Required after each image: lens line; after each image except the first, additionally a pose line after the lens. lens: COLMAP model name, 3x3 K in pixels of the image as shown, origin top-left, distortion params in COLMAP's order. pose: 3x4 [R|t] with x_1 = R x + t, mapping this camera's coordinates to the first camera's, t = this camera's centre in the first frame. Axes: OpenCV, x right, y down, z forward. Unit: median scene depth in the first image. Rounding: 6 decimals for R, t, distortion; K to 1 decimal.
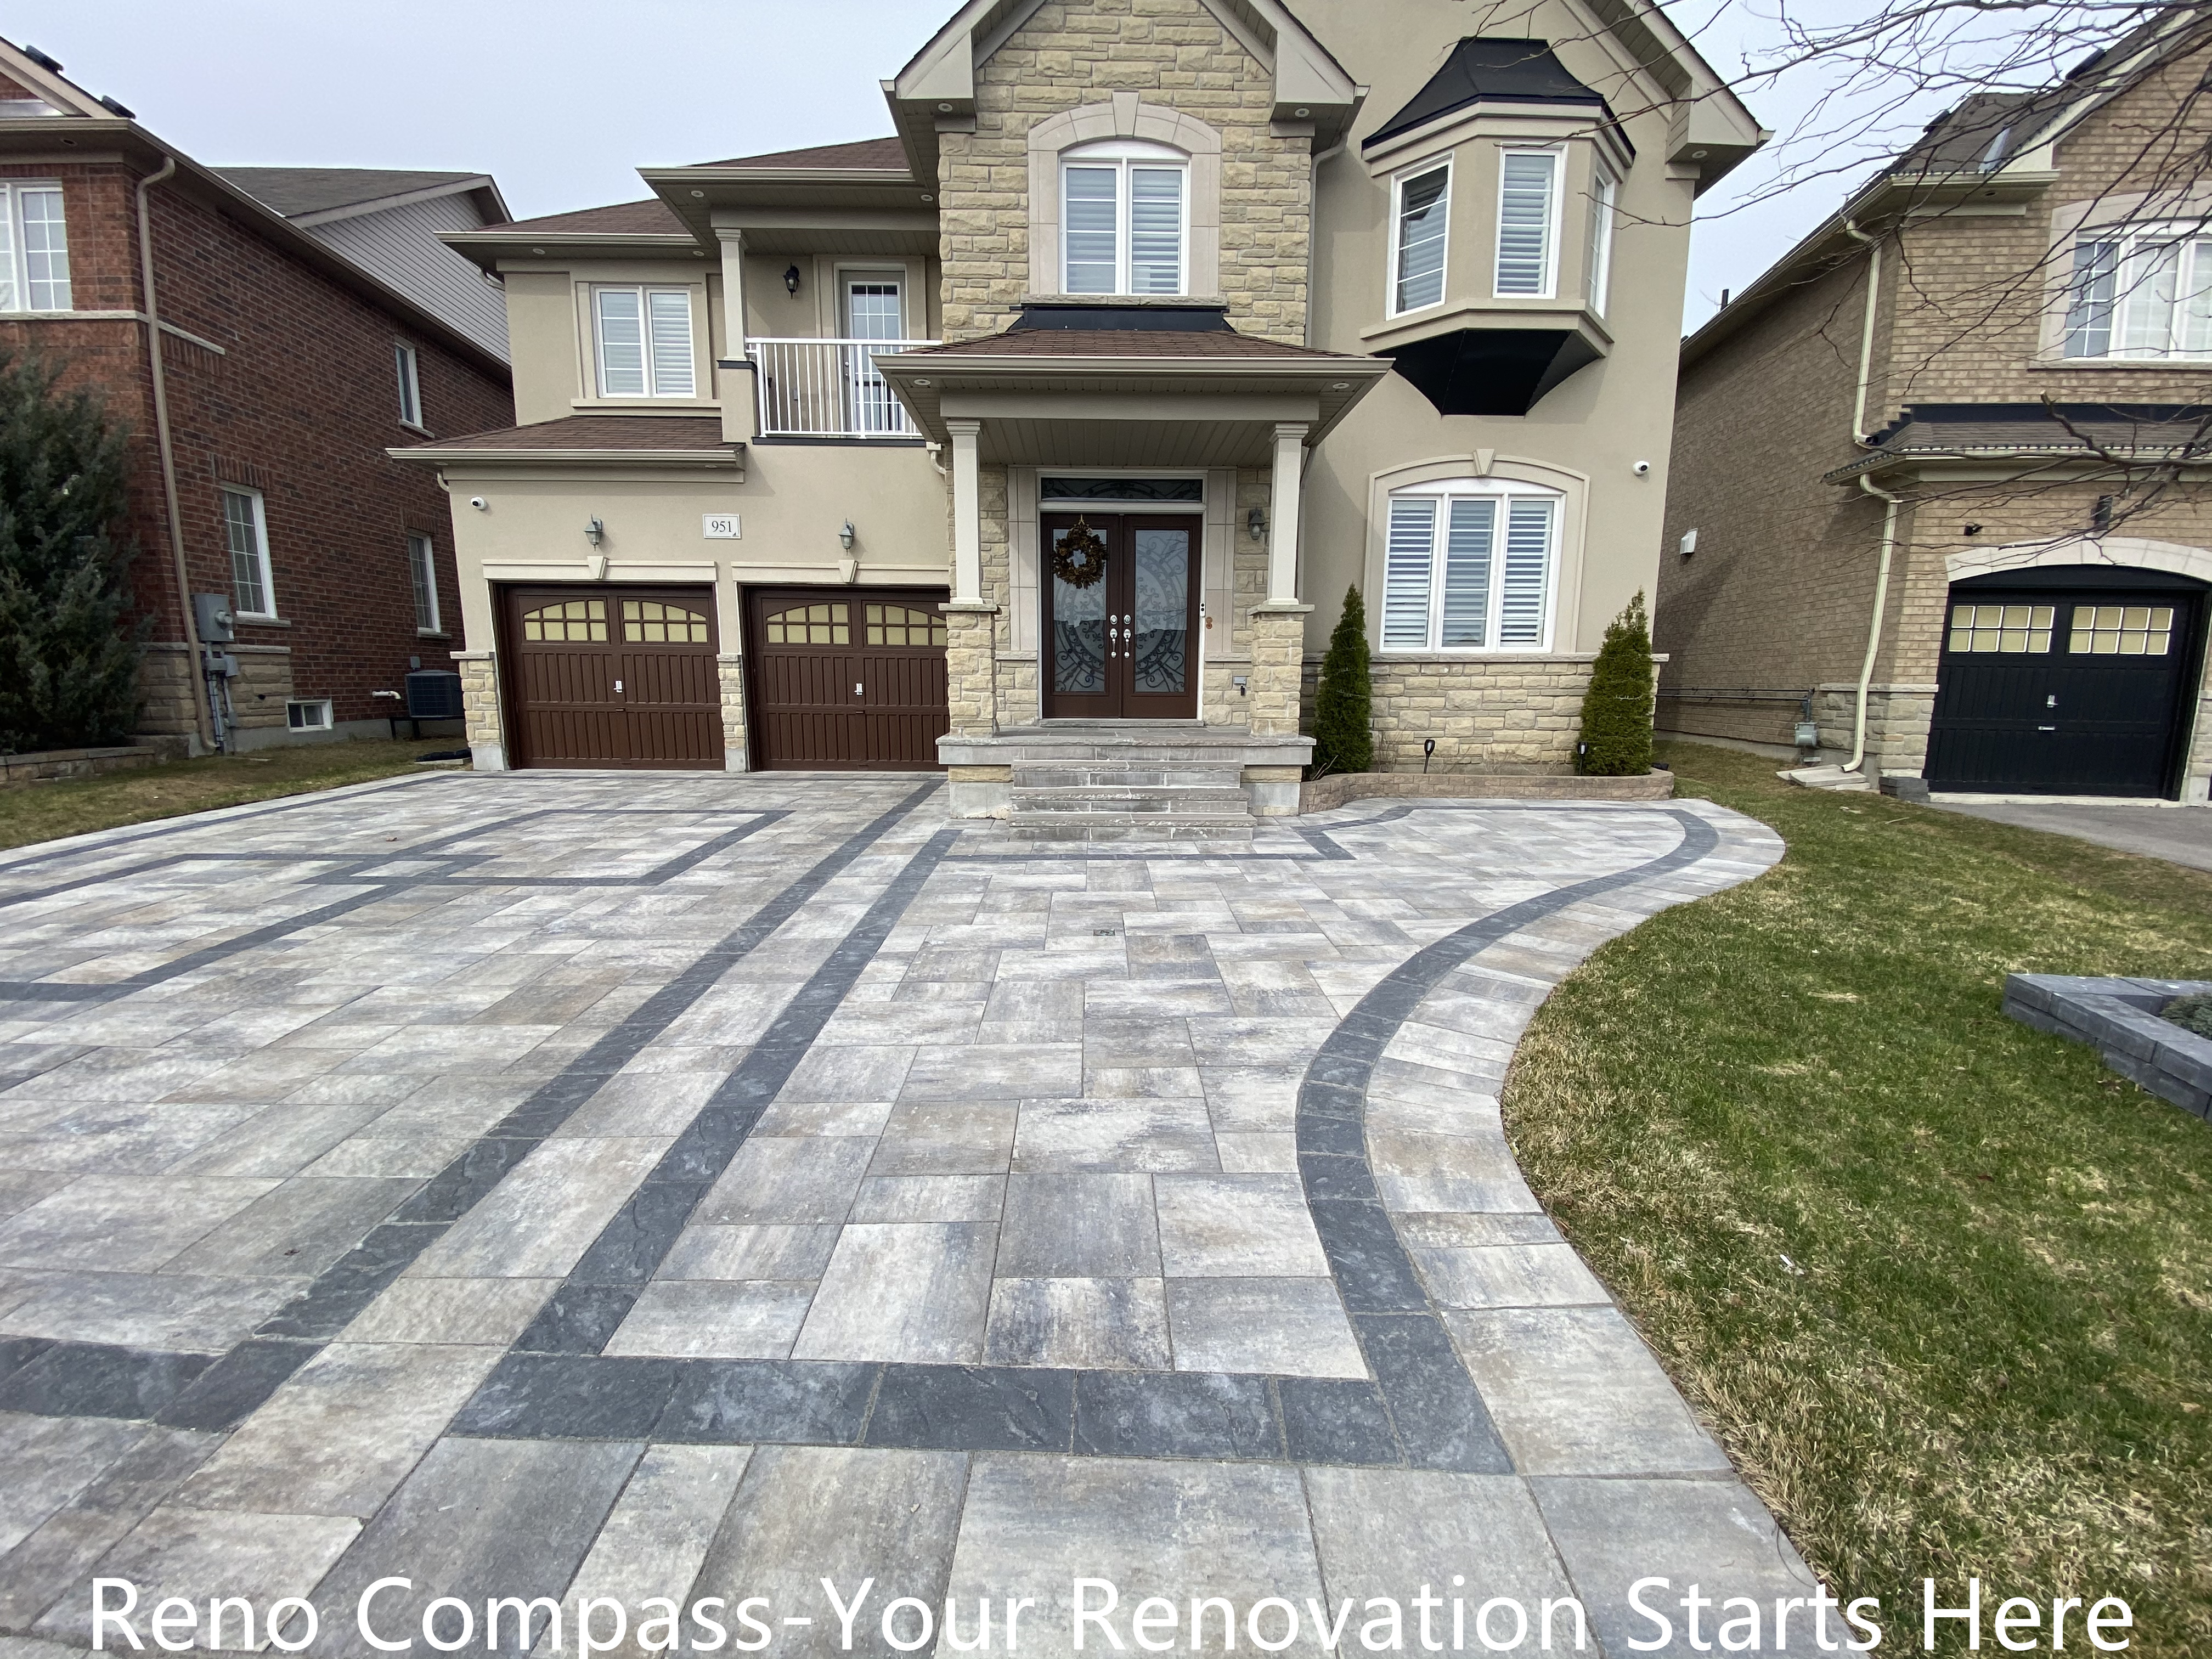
lens RADIAL K [[893.9, 0, 1104.2], [0, 893.9, 827.9], [0, 0, 1]] dist [0.017360, -0.019341]
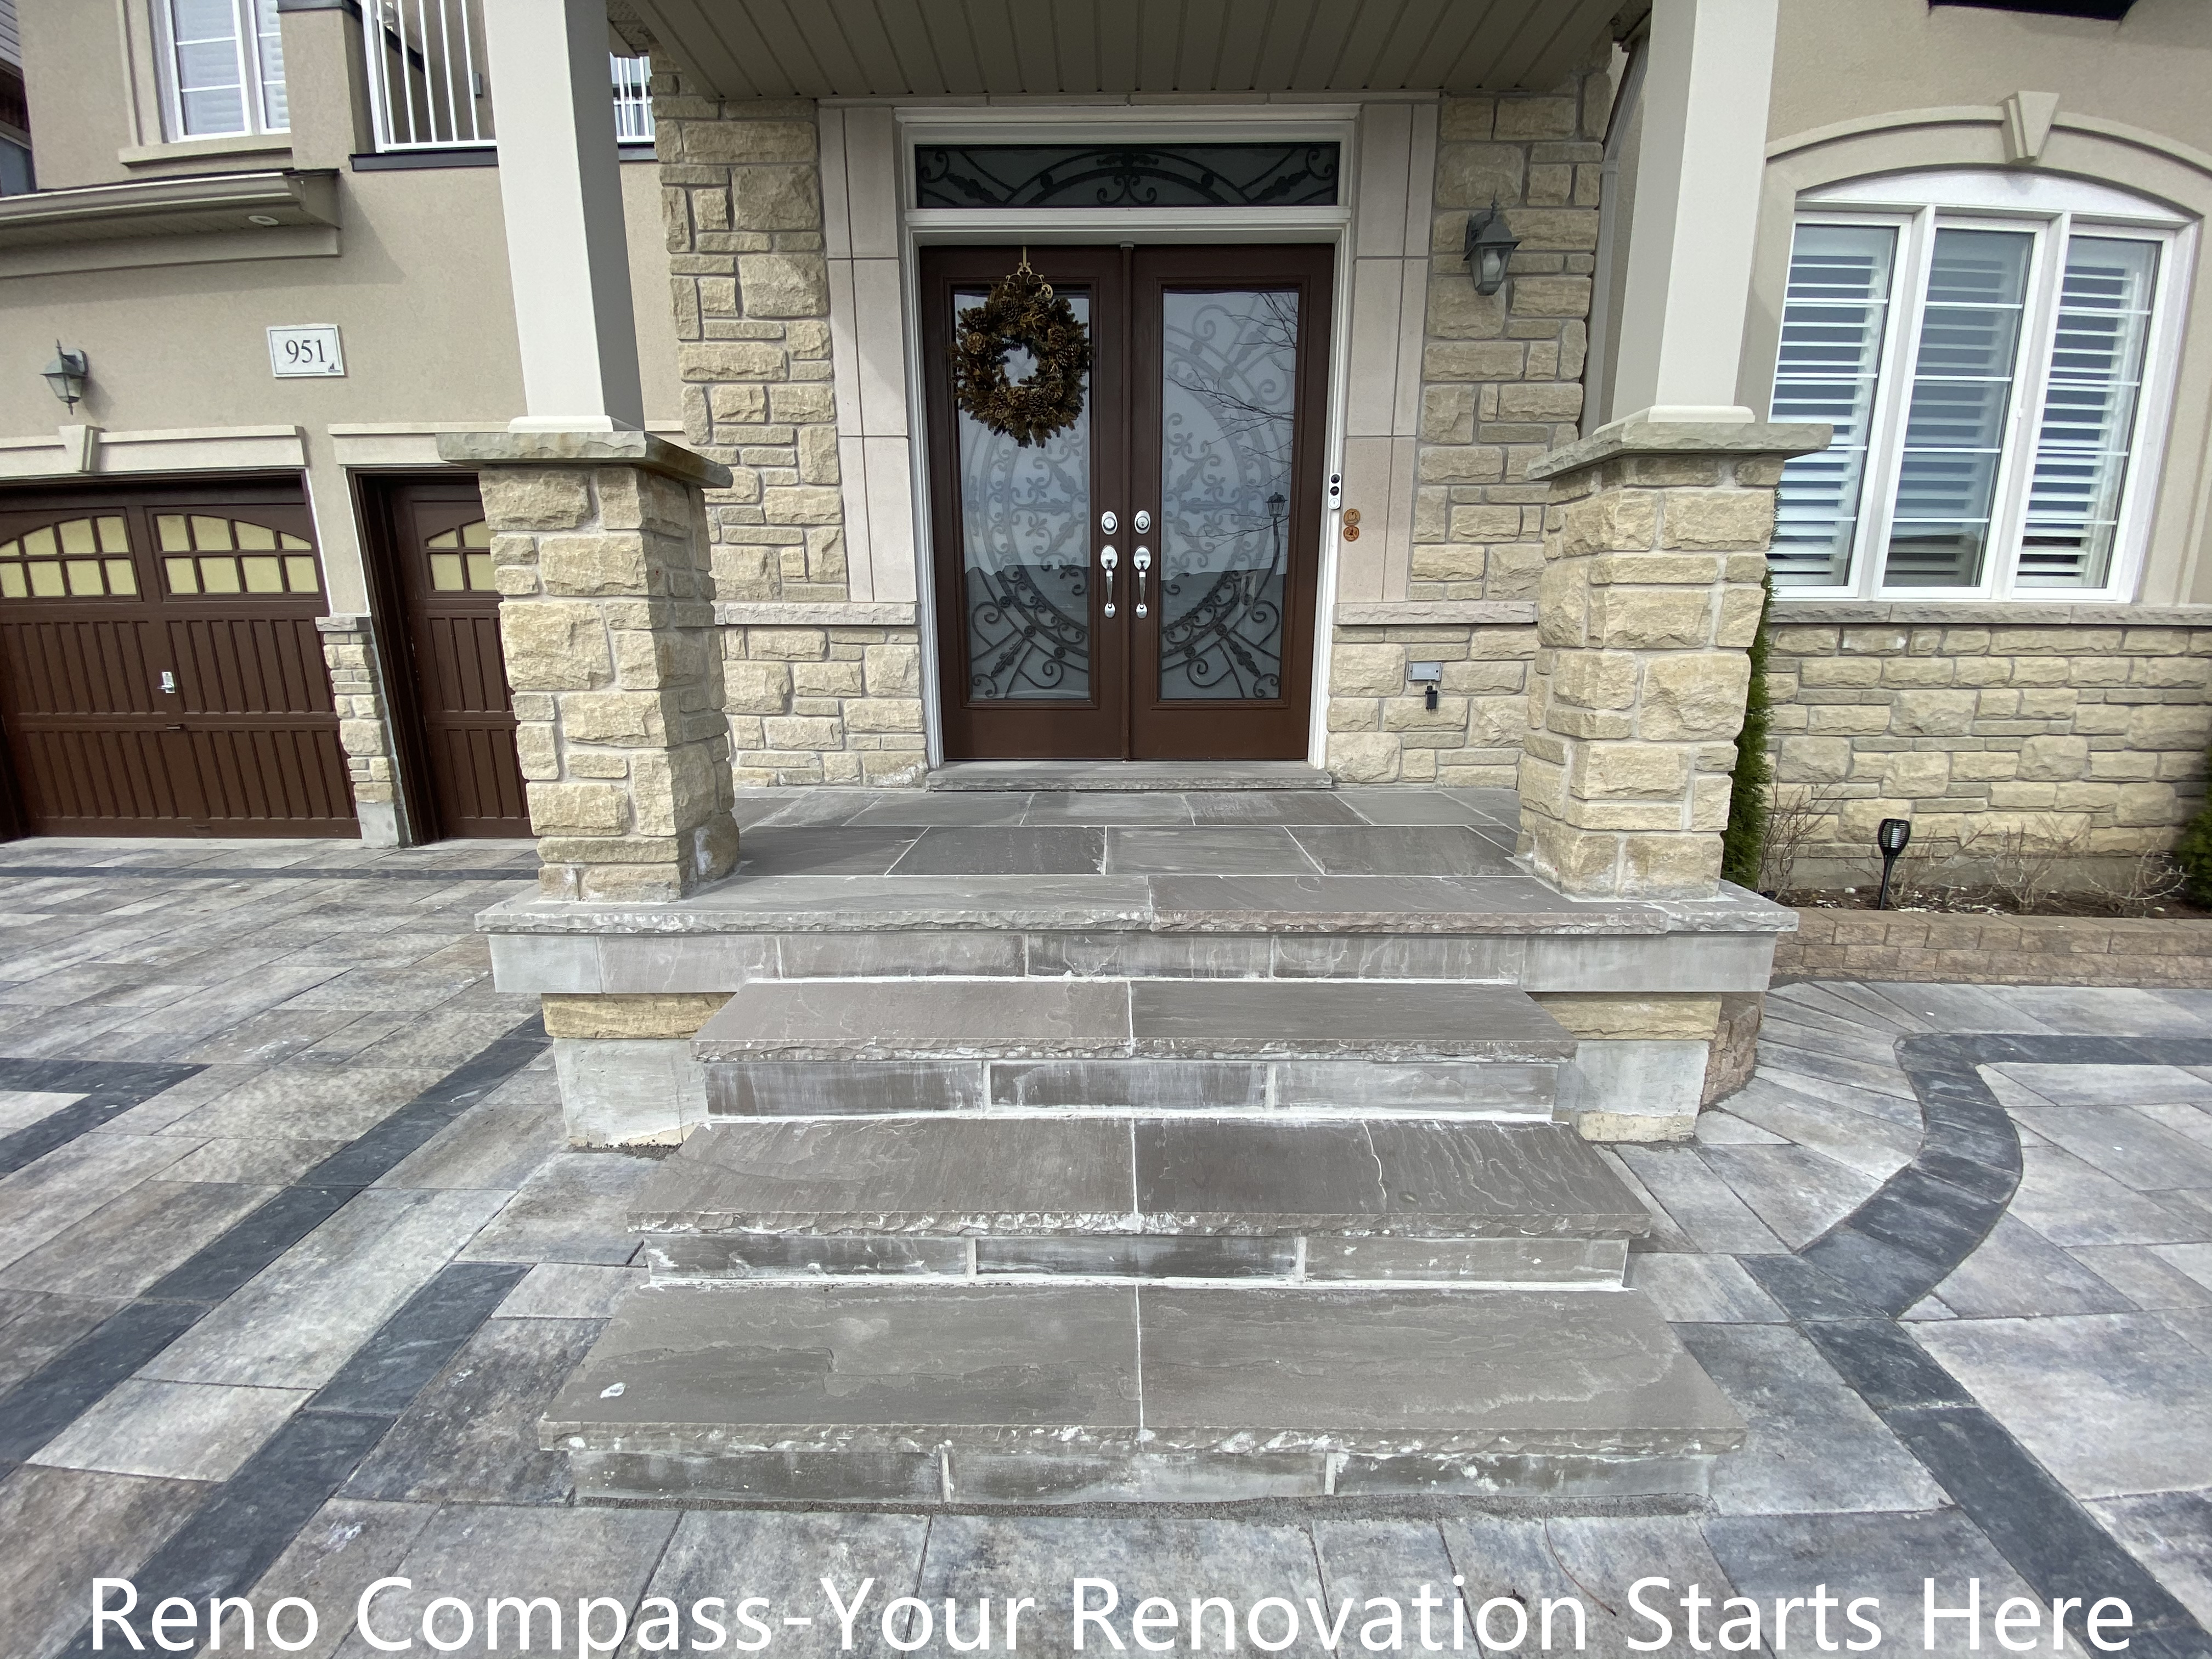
lens RADIAL K [[893.9, 0, 1104.2], [0, 893.9, 827.9], [0, 0, 1]] dist [0.017360, -0.019341]
pose [[0.999510, -0.000569, -0.031306, 0.023385], [0.002349, 0.998380, 0.056854, -0.128284], [0.031223, -0.056899, 0.997892, 0.633465]]
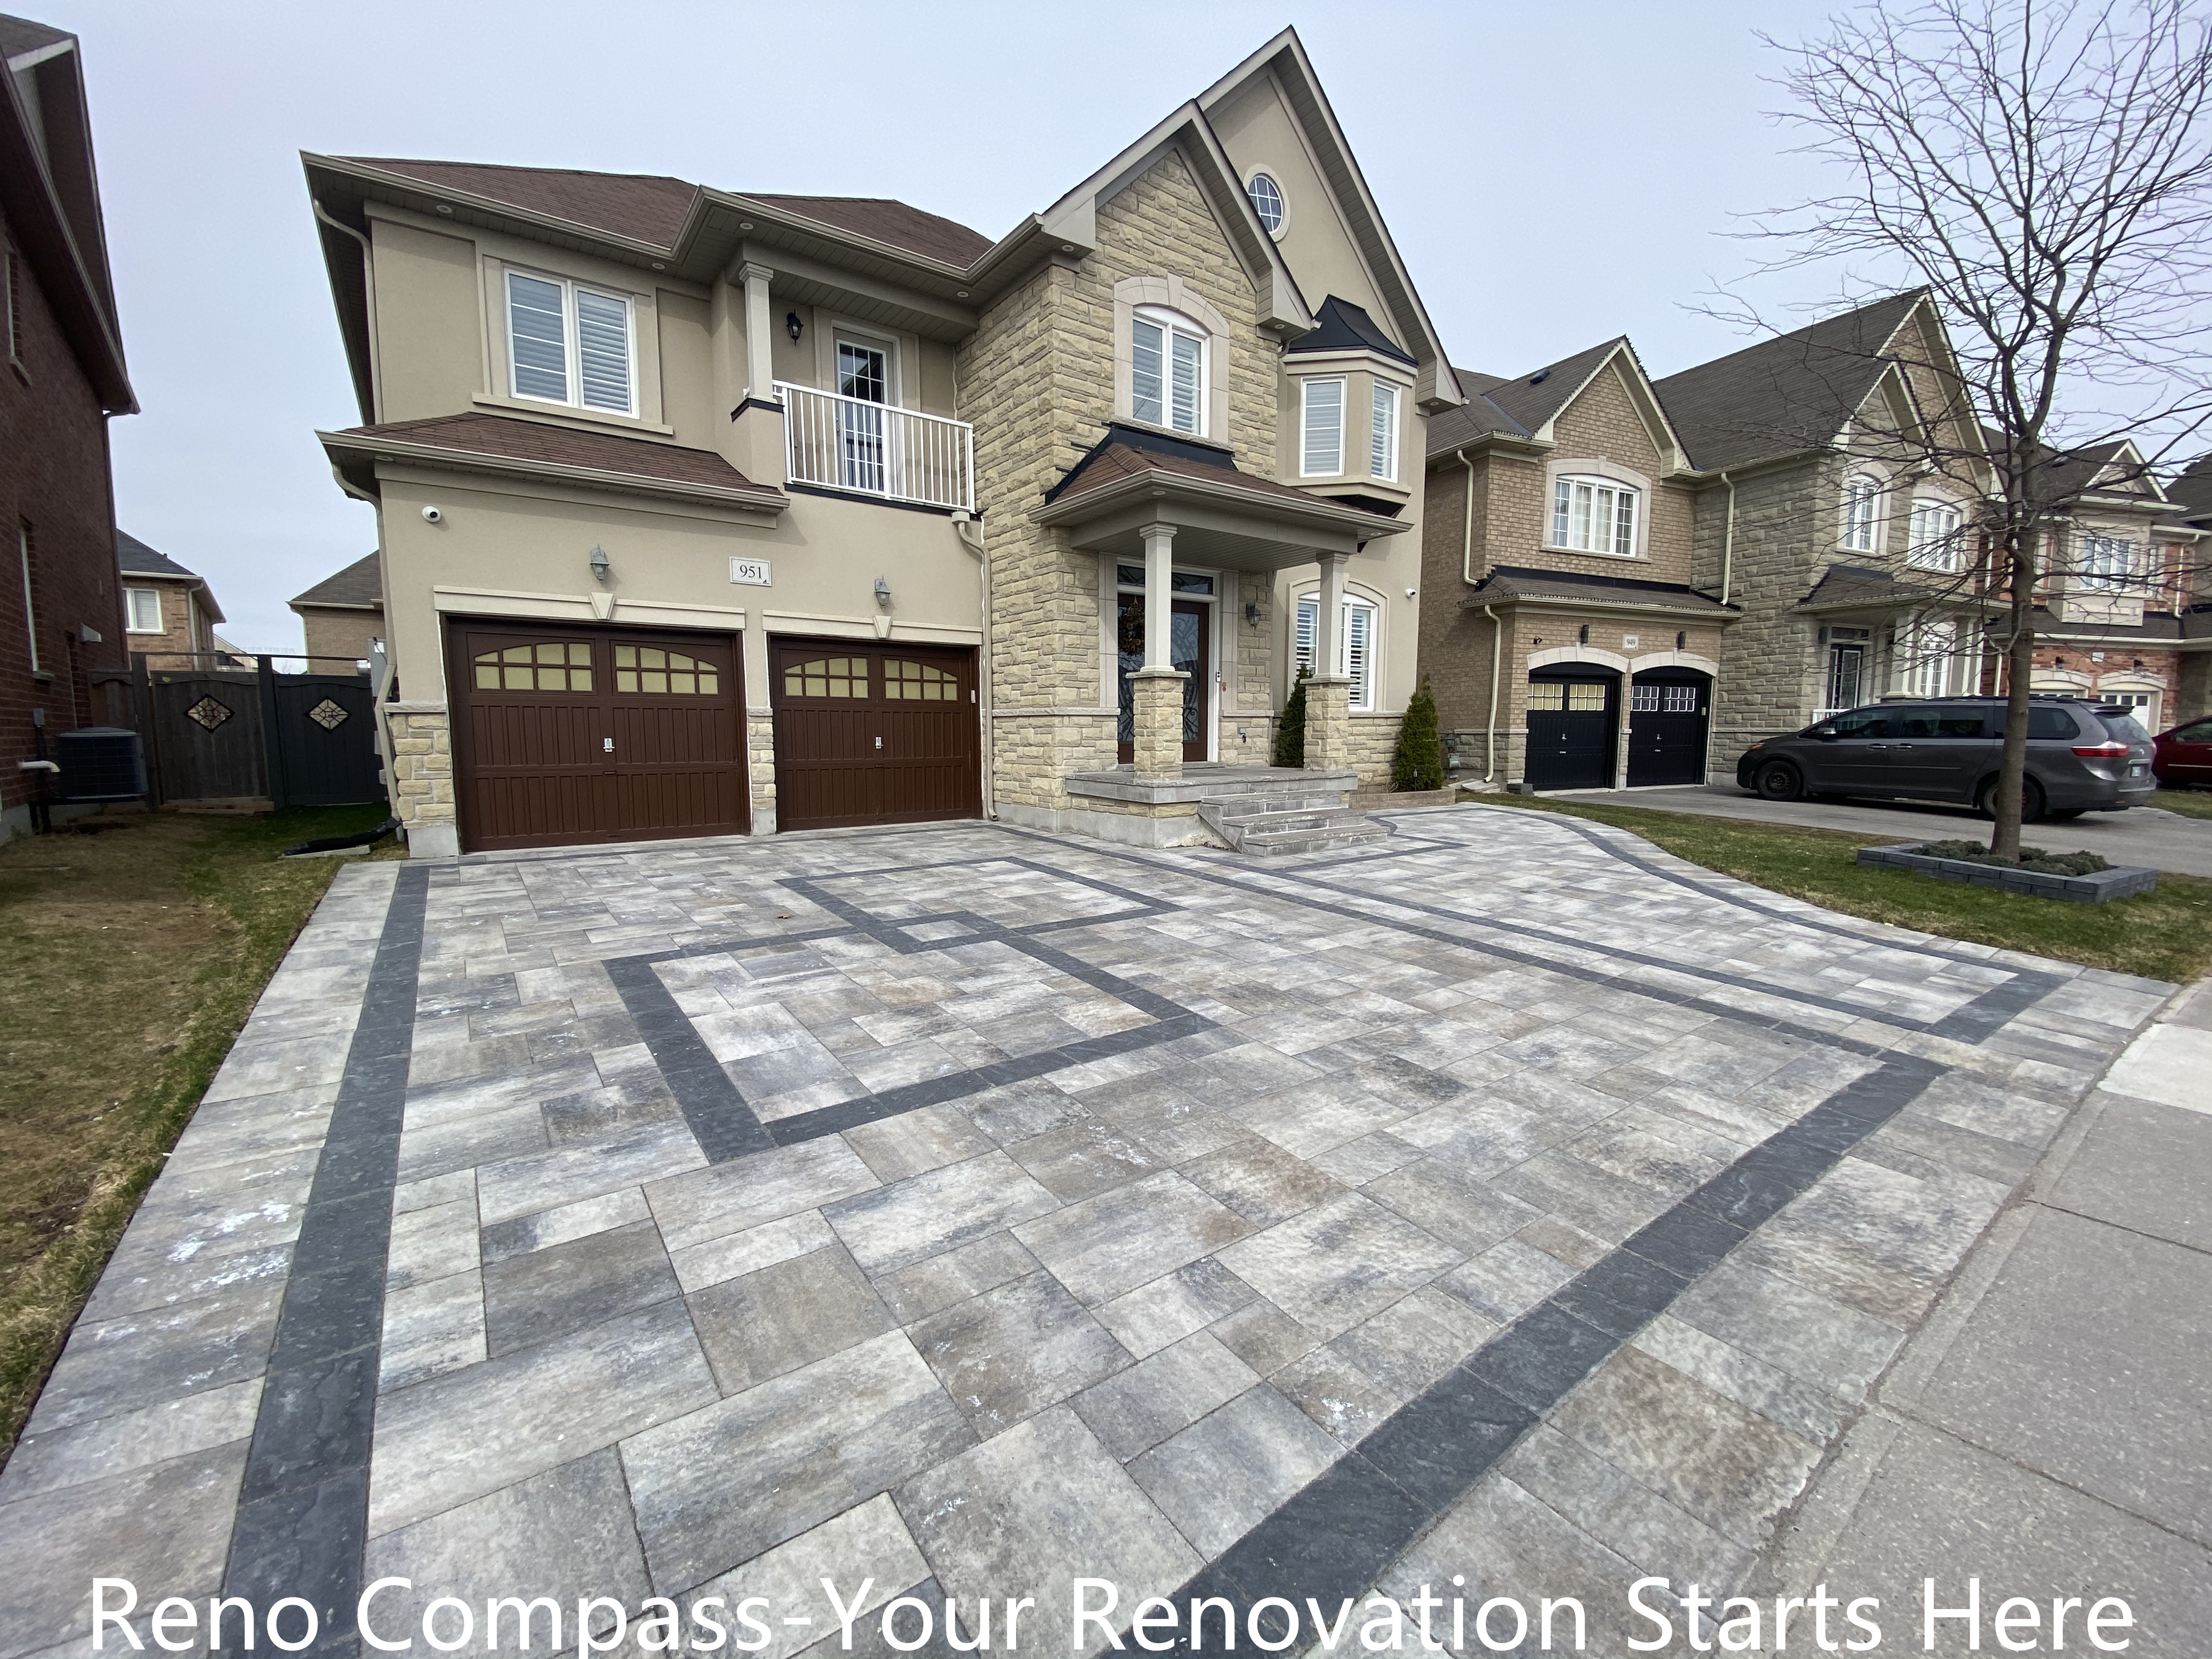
lens RADIAL K [[893.9, 0, 1104.2], [0, 893.9, 827.9], [0, 0, 1]] dist [0.017360, -0.019341]
pose [[0.818339, -0.071195, 0.570309, -0.819821], [0.100424, 0.994745, -0.019920, -0.020441], [-0.565894, 0.073574, 0.821188, 0.061815]]
